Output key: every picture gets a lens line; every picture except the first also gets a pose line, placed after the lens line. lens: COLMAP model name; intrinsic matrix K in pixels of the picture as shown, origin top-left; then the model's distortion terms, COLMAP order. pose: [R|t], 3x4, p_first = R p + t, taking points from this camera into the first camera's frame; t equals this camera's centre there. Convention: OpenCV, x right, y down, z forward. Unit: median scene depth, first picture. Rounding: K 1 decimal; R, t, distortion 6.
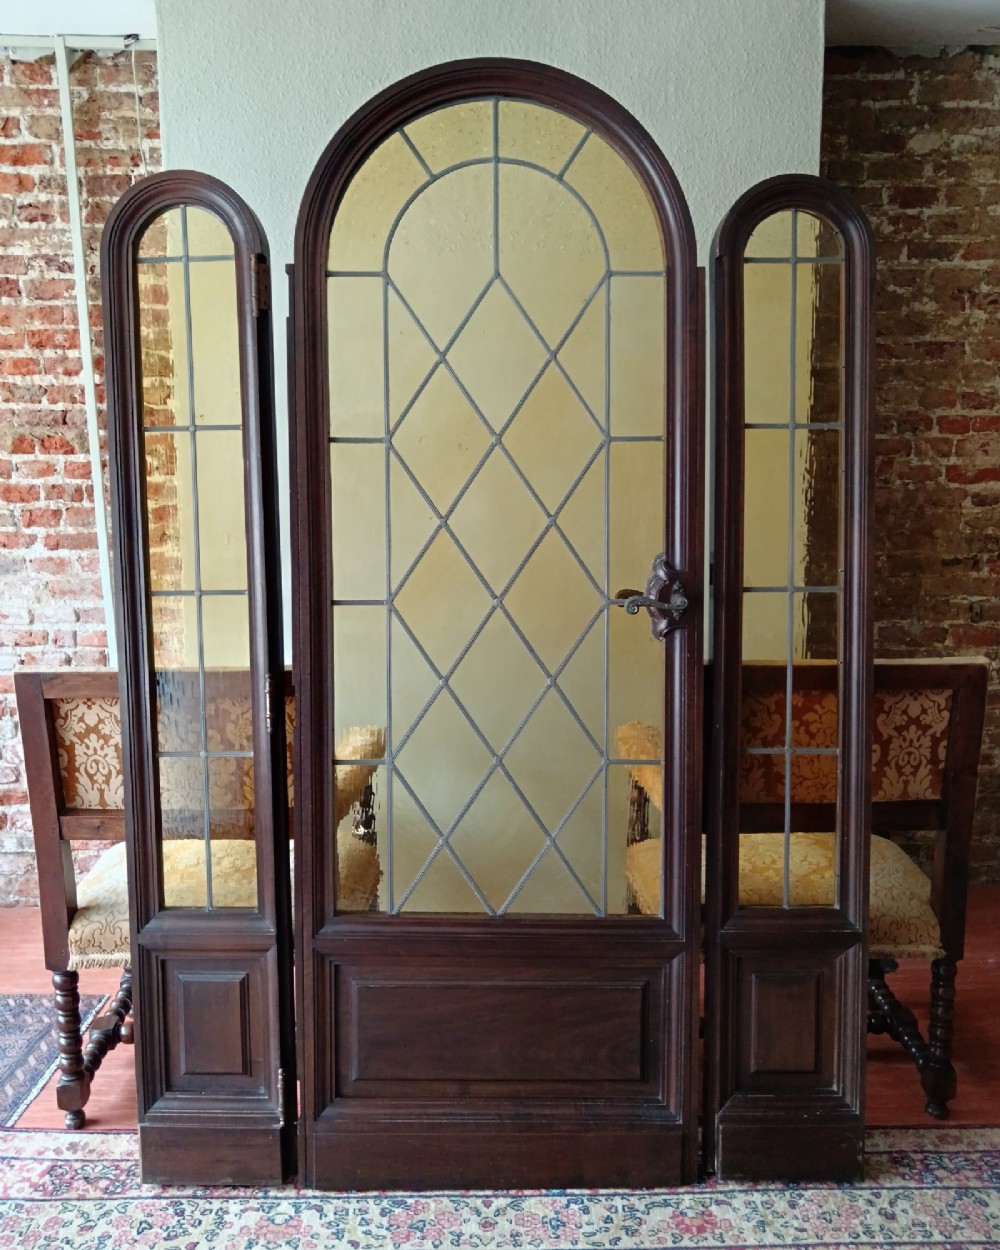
lens RADIAL K [[1093.7, 0, 497.2], [0, 1093.7, 599.3], [0, 0, 1]] dist [-0.003943, 0.010419]
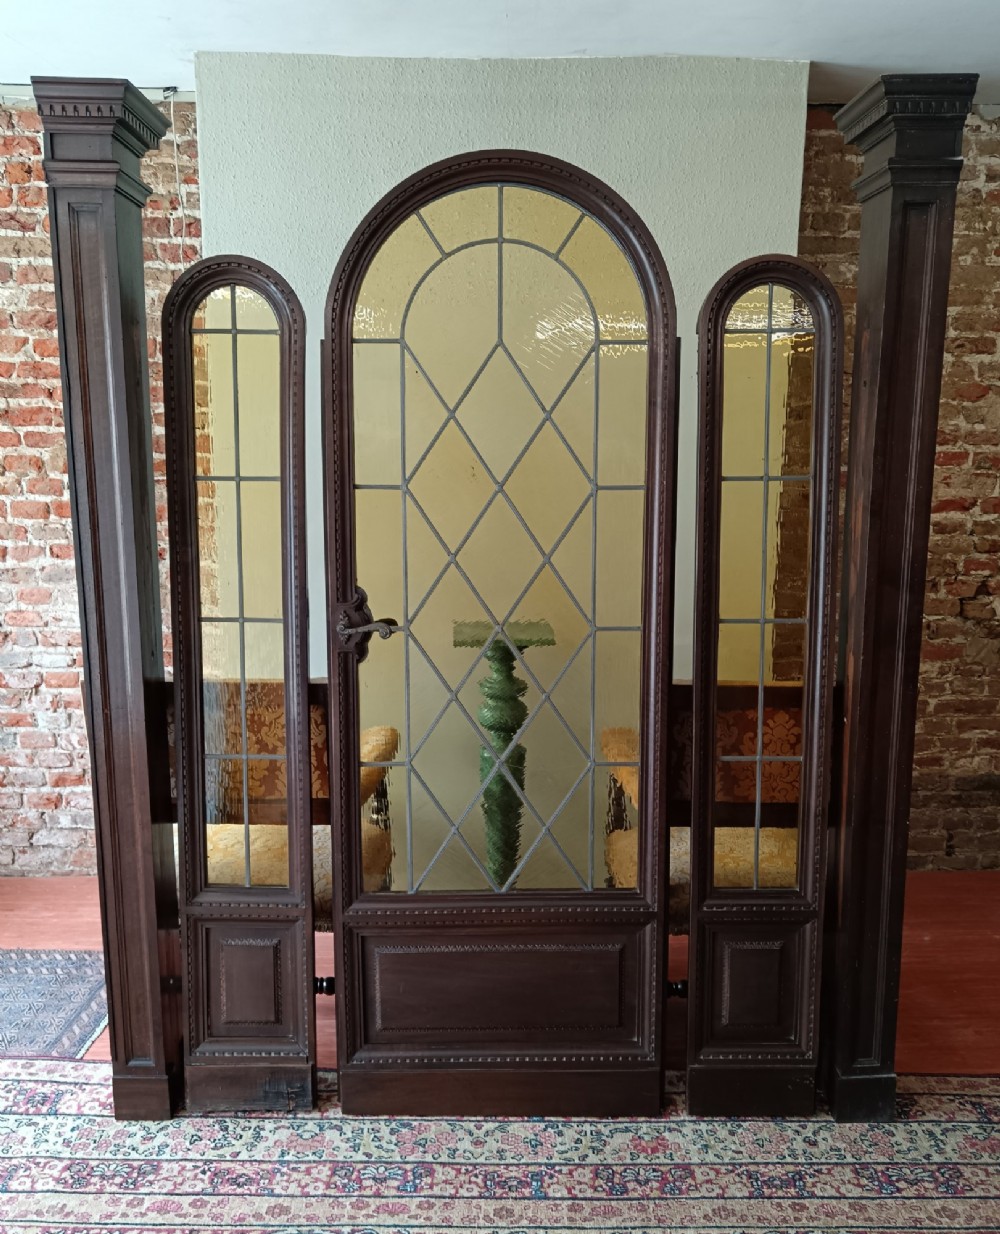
lens RADIAL K [[1064.6, 0, 498.1], [0, 1064.6, 662.6], [0, 0, 1]] dist [0.001718, 0.000800]
pose [[0.999816, 0.017001, -0.008831, 0.012642], [-0.016324, 0.997285, 0.071811, -0.038214], [0.010028, -0.071654, 0.997379, -0.121529]]
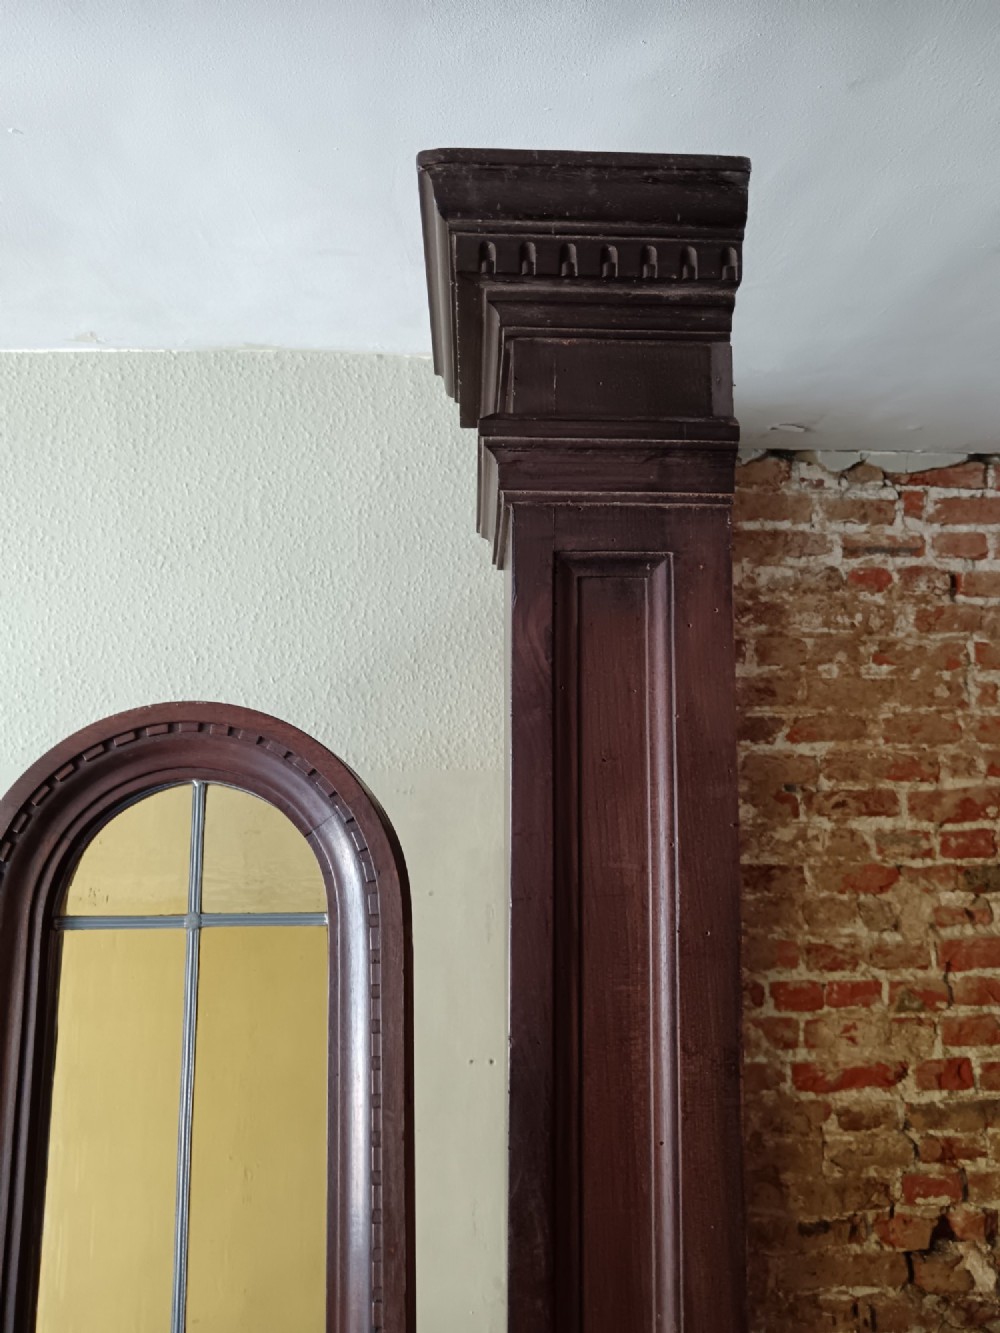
lens RADIAL K [[1038.4, 0, 494.5], [0, 1038.4, 669.7], [0, 0, 1]] dist [-0.001950, 0.001563]
pose [[0.999499, 0.005487, 0.031183, 0.326476], [0.003037, 0.963716, -0.266914, -0.265695], [-0.031516, 0.266875, 0.963216, 0.554250]]
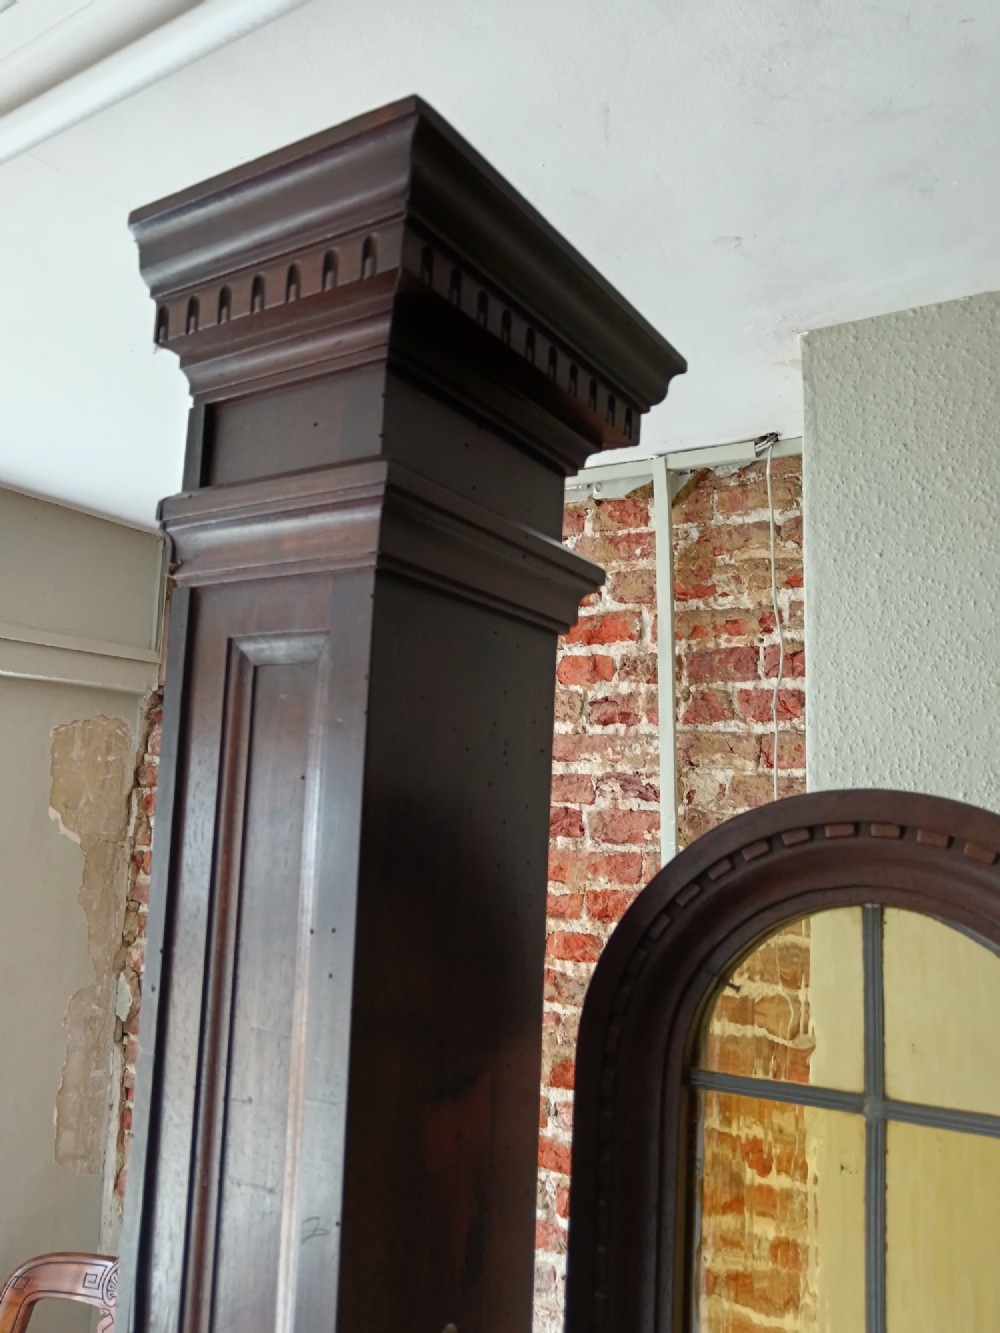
lens RADIAL K [[1038.4, 0, 494.5], [0, 1038.4, 669.7], [0, 0, 1]] dist [-0.001950, 0.001563]
pose [[0.834506, -0.047735, -0.548927, -0.195274], [-0.110283, 0.961611, -0.251280, -0.297454], [0.539849, 0.270232, 0.797206, 0.643104]]
